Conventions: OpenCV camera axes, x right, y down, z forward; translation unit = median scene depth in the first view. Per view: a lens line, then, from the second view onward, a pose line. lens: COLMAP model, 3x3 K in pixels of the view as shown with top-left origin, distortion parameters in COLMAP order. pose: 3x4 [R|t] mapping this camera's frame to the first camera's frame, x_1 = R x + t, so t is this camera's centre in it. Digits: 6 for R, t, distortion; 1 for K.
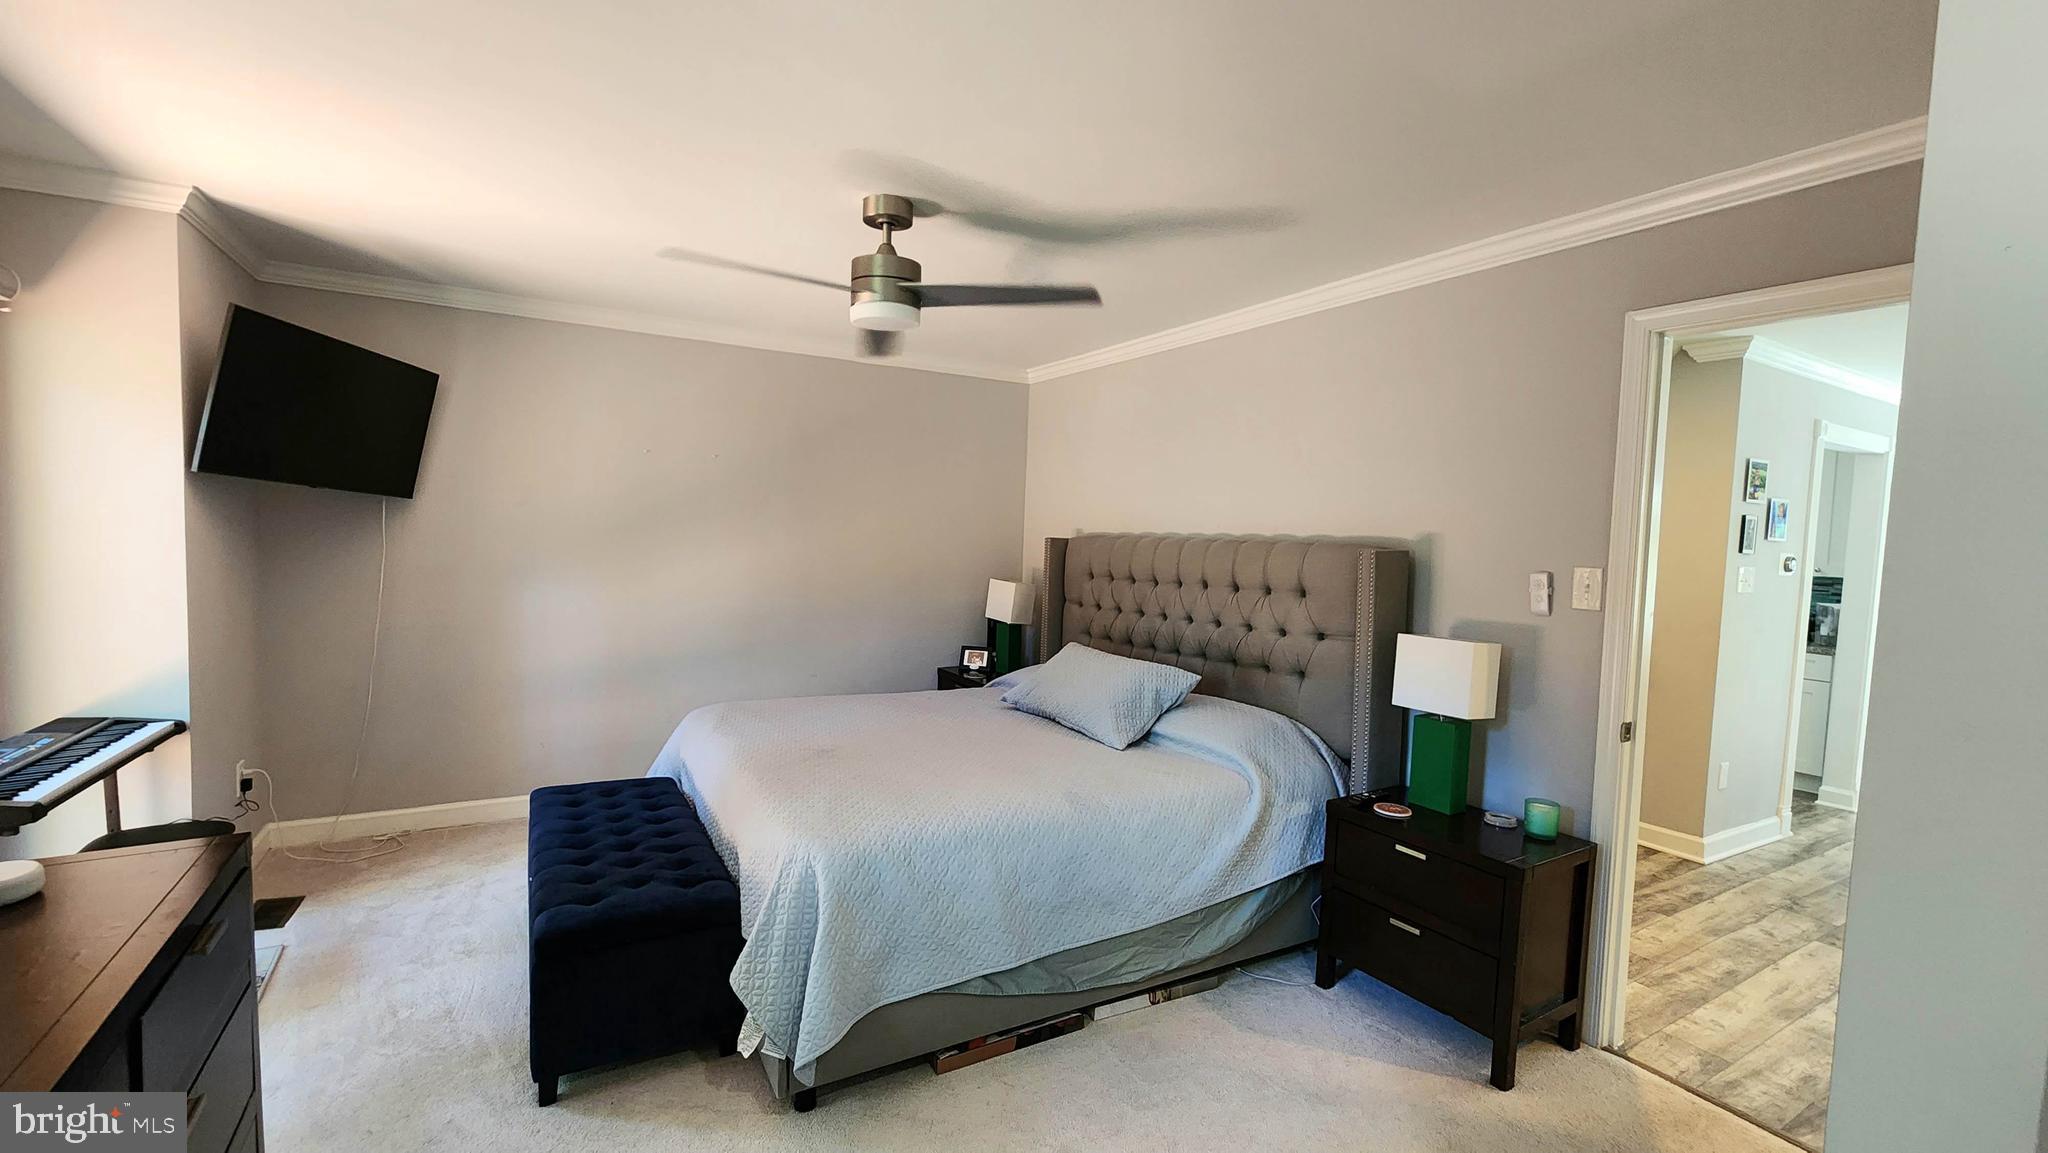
lens RADIAL K [[844.4, 0, 1025.9], [0, 844.4, 577.4], [0, 0, 1]] dist [-0.000535, -0.000330]
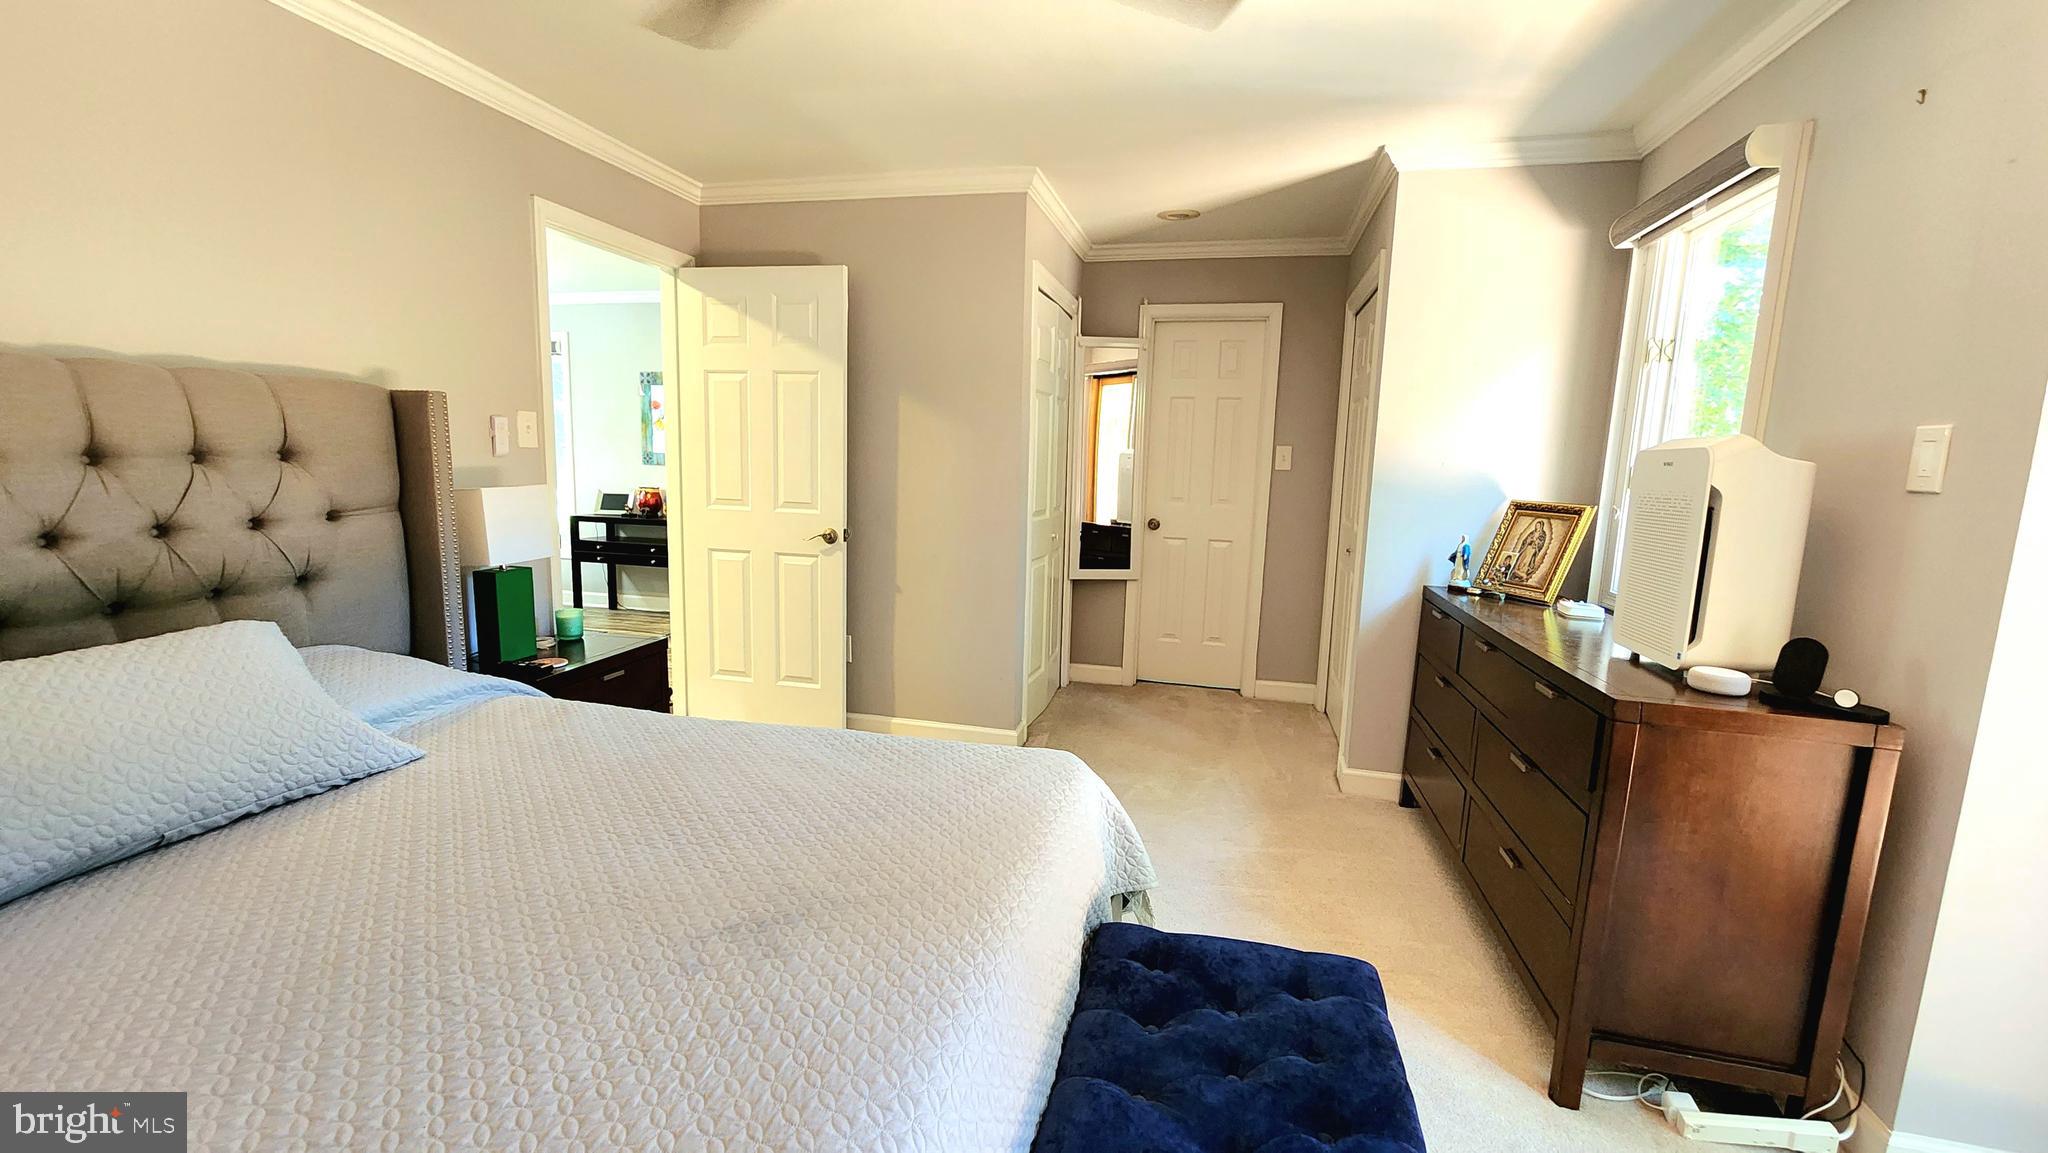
lens RADIAL K [[844.4, 0, 1025.9], [0, 844.4, 577.4], [0, 0, 1]] dist [-0.000535, -0.000330]
pose [[-0.712978, -0.153268, 0.684230, -0.526018], [-0.009667, 0.977874, 0.208972, -0.030113], [-0.701119, 0.142378, -0.698685, 1.077763]]
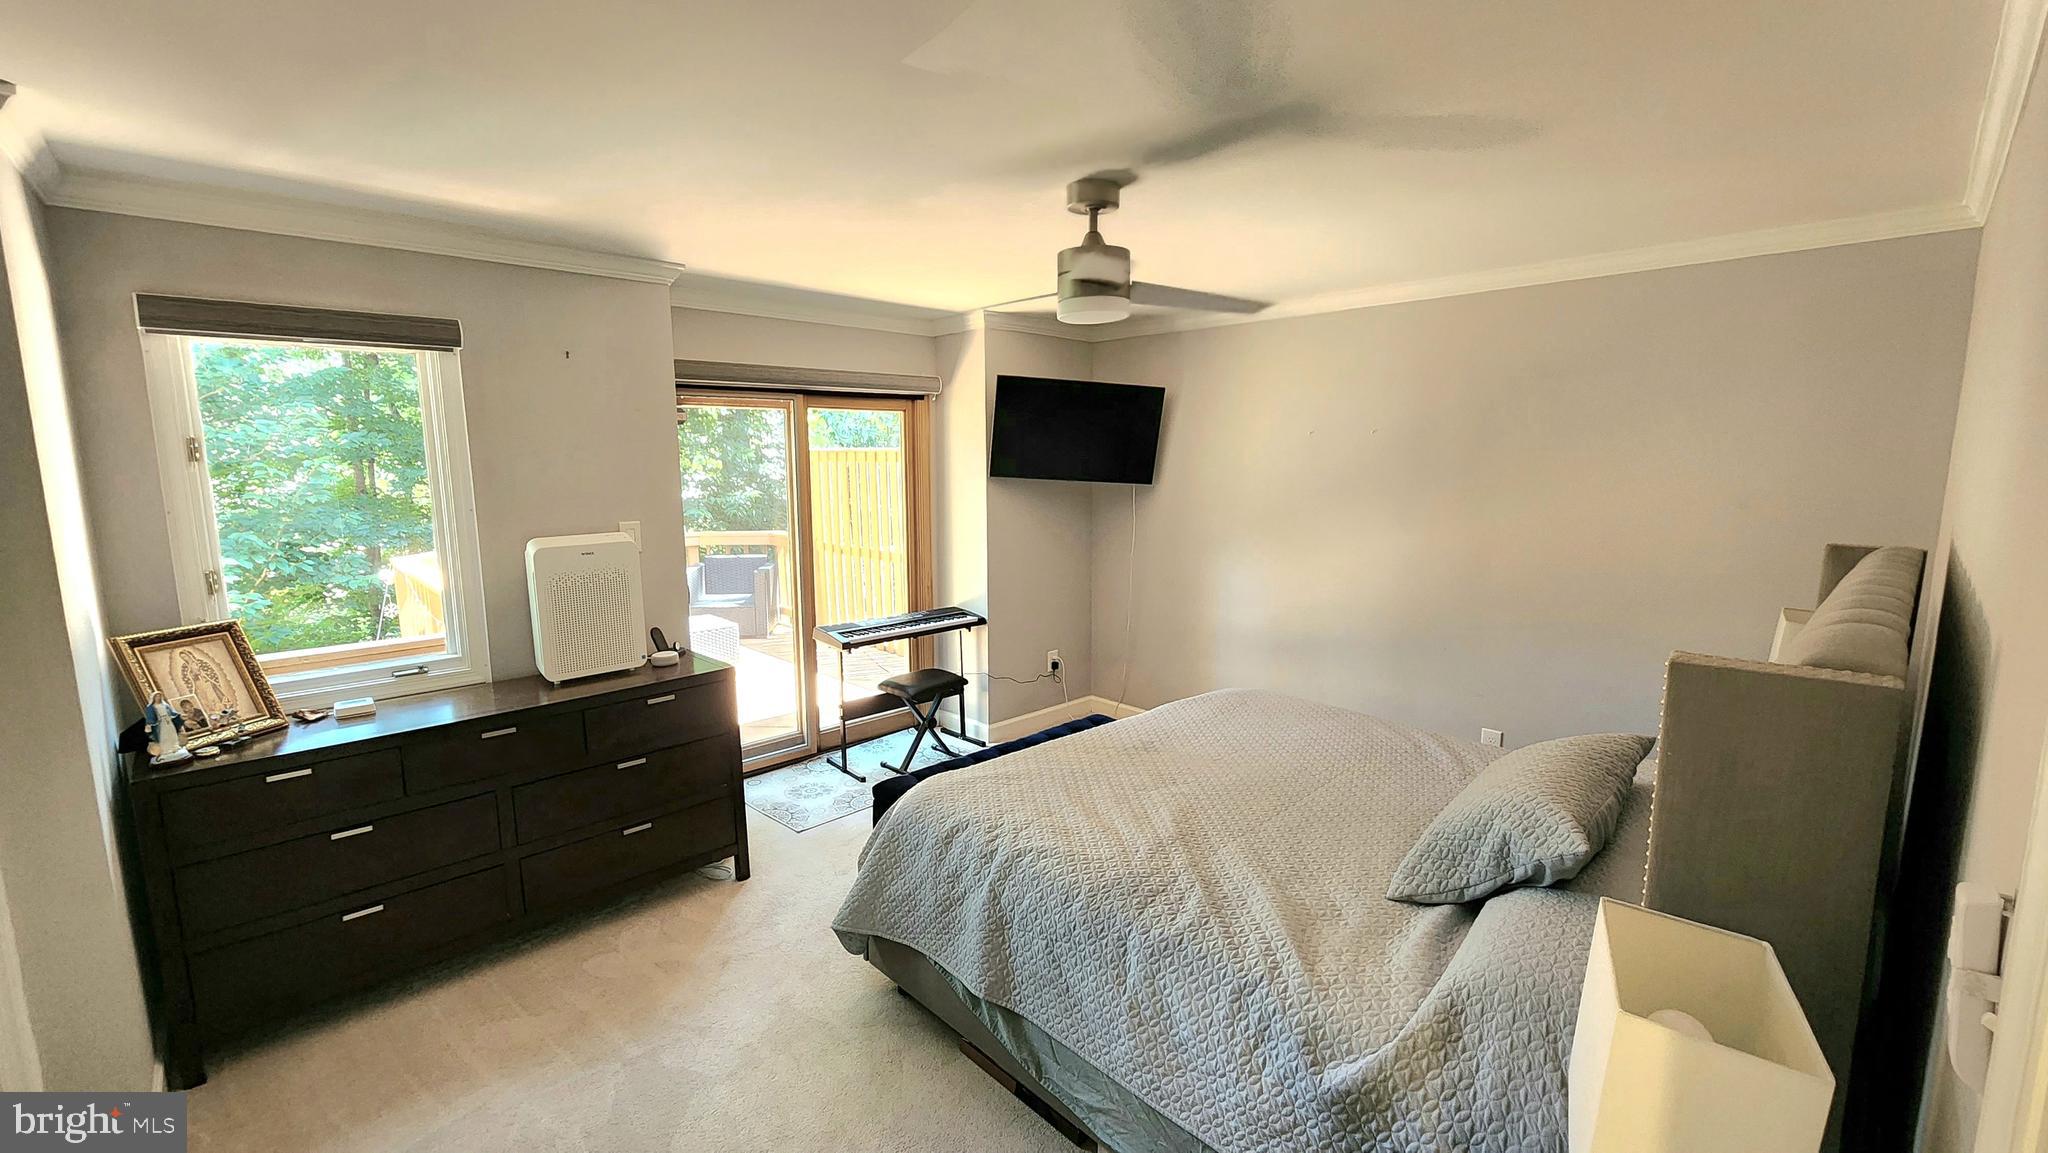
lens RADIAL K [[844.4, 0, 1025.9], [0, 844.4, 577.4], [0, 0, 1]] dist [-0.000535, -0.000330]
pose [[0.229614, 0.106288, -0.967461, 0.622394], [-0.048396, 0.994036, 0.097721, -0.078464], [0.972078, 0.024383, 0.233389, 0.577628]]
